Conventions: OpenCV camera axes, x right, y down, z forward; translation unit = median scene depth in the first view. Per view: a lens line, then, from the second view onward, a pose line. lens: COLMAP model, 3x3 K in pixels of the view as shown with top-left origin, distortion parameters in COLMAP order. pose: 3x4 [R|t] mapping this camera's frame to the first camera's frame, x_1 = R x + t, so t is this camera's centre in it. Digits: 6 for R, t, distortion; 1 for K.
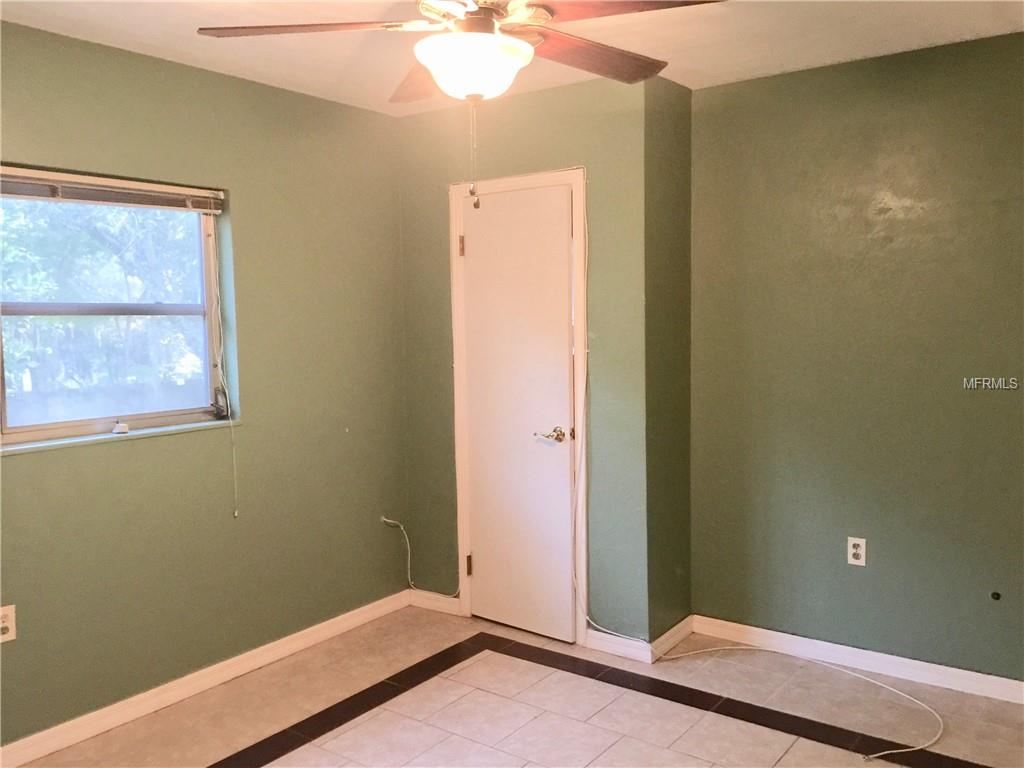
lens RADIAL K [[878.8, 0, 514.0], [0, 878.8, 379.8], [0, 0, 1]] dist [0.078092, -0.111656]
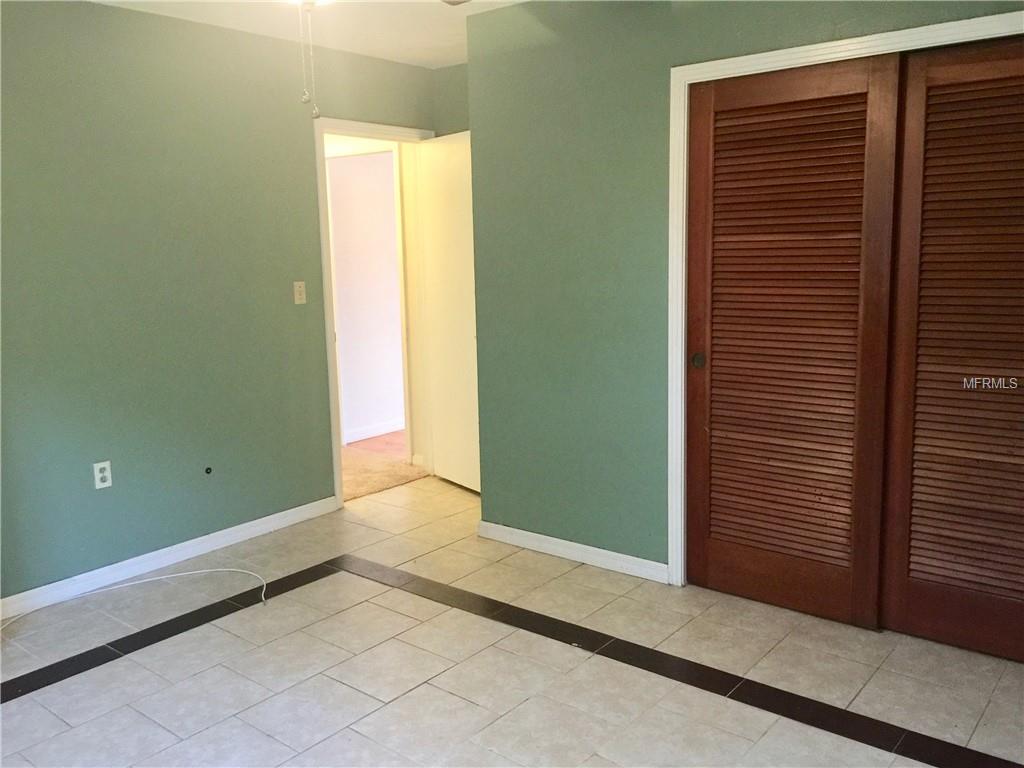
lens RADIAL K [[878.8, 0, 512.4], [0, 878.8, 382.2], [0, 0, 1]] dist [0.078092, -0.111656]
pose [[0.052371, -0.151222, 0.987112, -0.654216], [0.102067, 0.984102, 0.145346, -0.020108], [-0.993398, 0.093139, 0.066973, 0.465423]]
